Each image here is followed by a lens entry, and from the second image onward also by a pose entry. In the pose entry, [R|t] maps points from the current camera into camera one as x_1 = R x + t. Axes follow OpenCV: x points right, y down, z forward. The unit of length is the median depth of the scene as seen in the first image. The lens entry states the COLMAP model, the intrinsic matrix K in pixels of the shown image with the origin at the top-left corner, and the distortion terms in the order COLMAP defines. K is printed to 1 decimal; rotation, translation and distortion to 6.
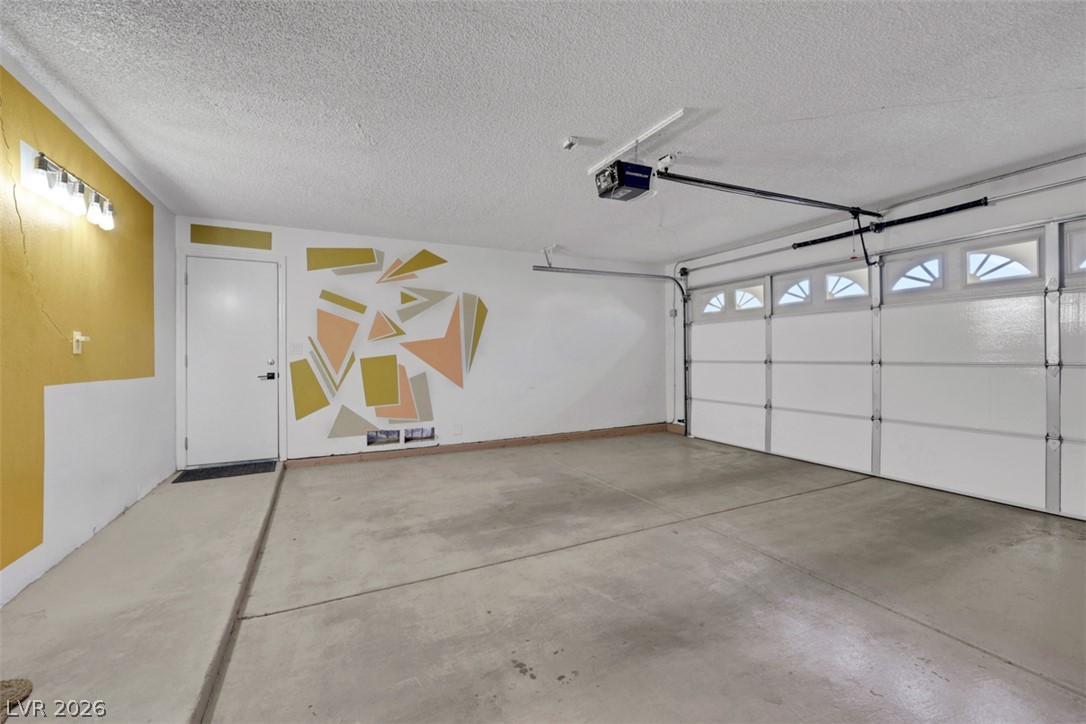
lens RADIAL K [[447.2, 0, 541.7], [0, 447.2, 358.6], [0, 0, 1]] dist [-0.004688, -0.000670]
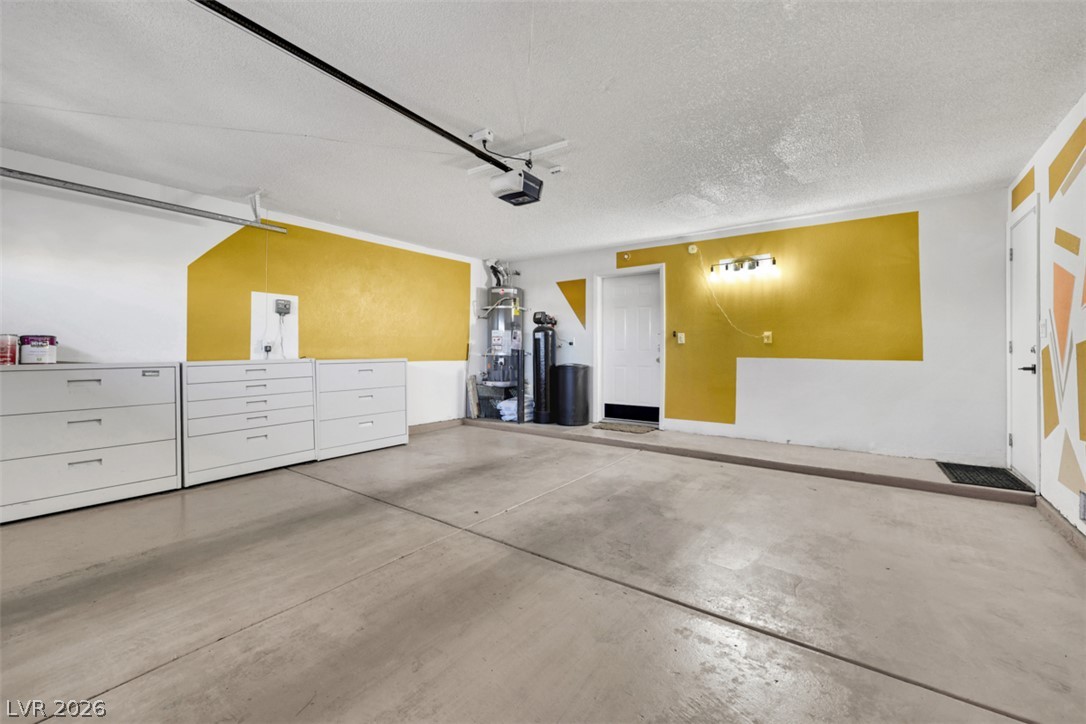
lens RADIAL K [[447.2, 0, 544.3], [0, 447.2, 353.7], [0, 0, 1]] dist [-0.004688, -0.000670]
pose [[-0.893413, 0.009555, -0.449135, 0.560630], [0.004153, 0.999907, 0.013010, 0.005734], [0.449218, 0.009758, -0.893369, 1.800912]]
